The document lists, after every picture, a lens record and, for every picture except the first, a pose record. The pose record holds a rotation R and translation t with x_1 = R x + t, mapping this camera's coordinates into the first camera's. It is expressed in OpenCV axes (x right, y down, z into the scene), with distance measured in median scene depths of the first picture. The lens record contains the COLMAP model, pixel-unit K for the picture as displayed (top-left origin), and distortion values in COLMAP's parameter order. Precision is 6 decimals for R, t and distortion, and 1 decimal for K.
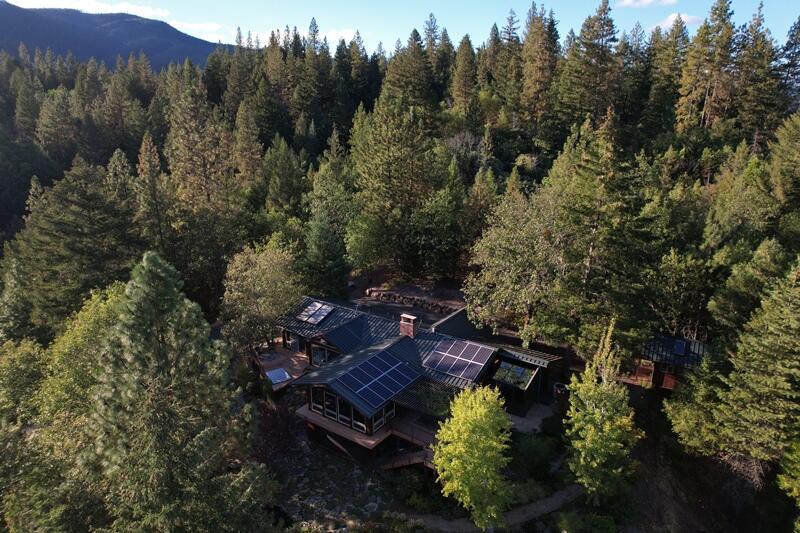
lens RADIAL K [[515.0, 0, 402.1], [0, 515.0, 269.9], [0, 0, 1]] dist [-0.032356, 0.014540]
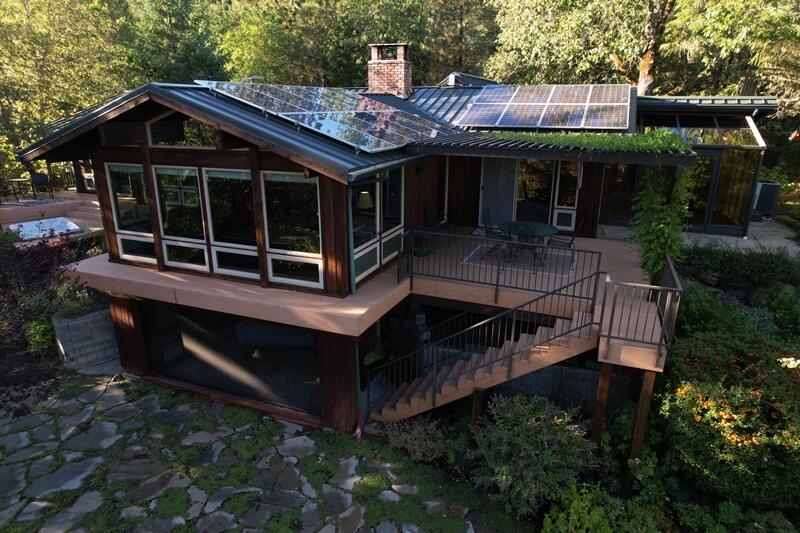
lens RADIAL K [[515.0, 0, 401.5], [0, 515.0, 269.7], [0, 0, 1]] dist [-0.032356, 0.014540]
pose [[0.975255, -0.063050, 0.211900, -0.085458], [0.060990, 0.998006, 0.016251, 0.299039], [-0.212503, -0.002925, 0.977156, 0.717349]]
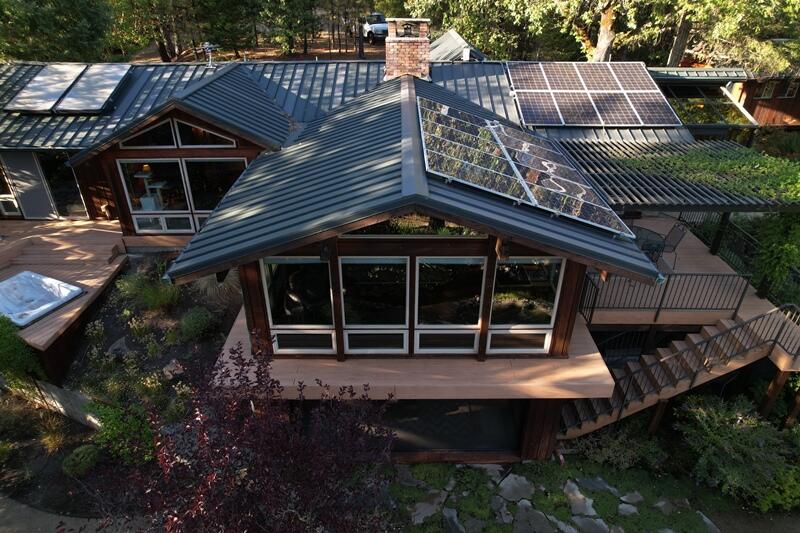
lens RADIAL K [[515.0, 0, 403.0], [0, 515.0, 272.1], [0, 0, 1]] dist [-0.032356, 0.014540]
pose [[0.818189, -0.286238, 0.498633, -0.251097], [0.168097, 0.948461, 0.268636, 0.187000], [-0.549827, -0.135977, 0.824136, 0.804511]]
